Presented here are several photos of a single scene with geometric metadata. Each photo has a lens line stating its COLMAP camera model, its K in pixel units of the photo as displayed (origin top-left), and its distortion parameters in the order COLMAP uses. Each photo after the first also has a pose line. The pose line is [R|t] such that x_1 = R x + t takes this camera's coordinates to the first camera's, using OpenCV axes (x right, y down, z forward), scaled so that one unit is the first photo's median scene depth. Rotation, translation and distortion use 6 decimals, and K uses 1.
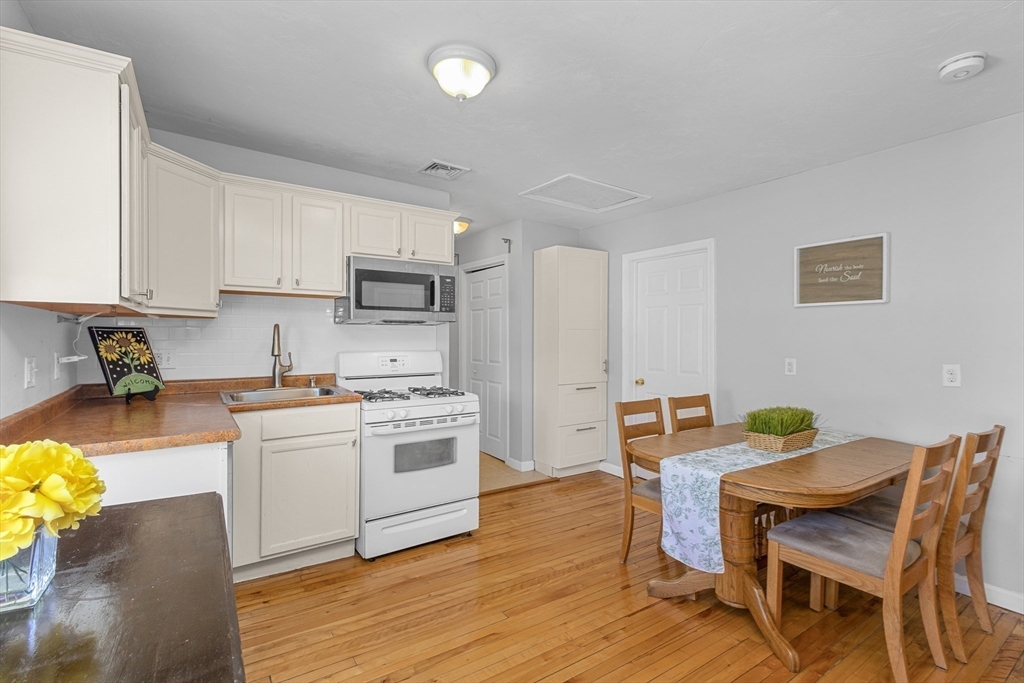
lens RADIAL K [[485.7, 0, 512.0], [0, 485.7, 341.5], [0, 0, 1]] dist [0.003552, -0.000737]
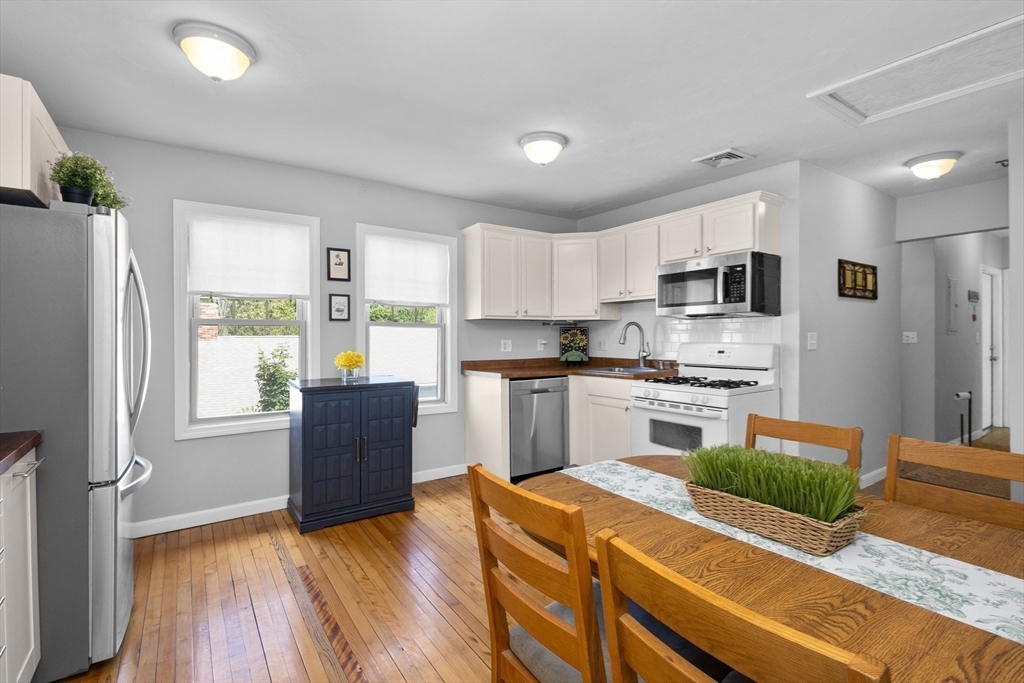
lens RADIAL K [[485.7, 0, 512.0], [0, 485.7, 341.5], [0, 0, 1]] dist [0.003552, -0.000737]
pose [[-0.014670, 0.002666, -0.999889, 0.937423], [-0.010448, 0.999941, 0.002819, 0.020868], [0.999838, 0.010489, -0.014641, 0.649651]]
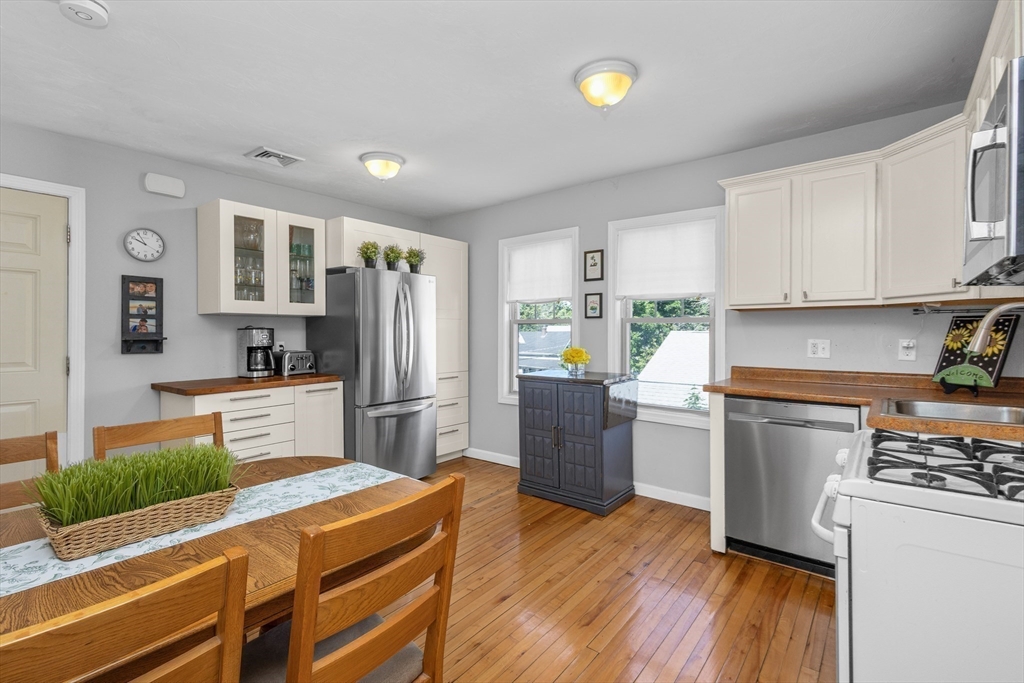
lens RADIAL K [[485.7, 0, 512.0], [0, 485.7, 341.5], [0, 0, 1]] dist [0.003552, -0.000737]
pose [[-0.969946, -0.004925, -0.243269, 0.250469], [-0.012092, 0.999535, 0.027977, 0.004934], [0.243018, 0.030078, -0.969555, 1.404890]]
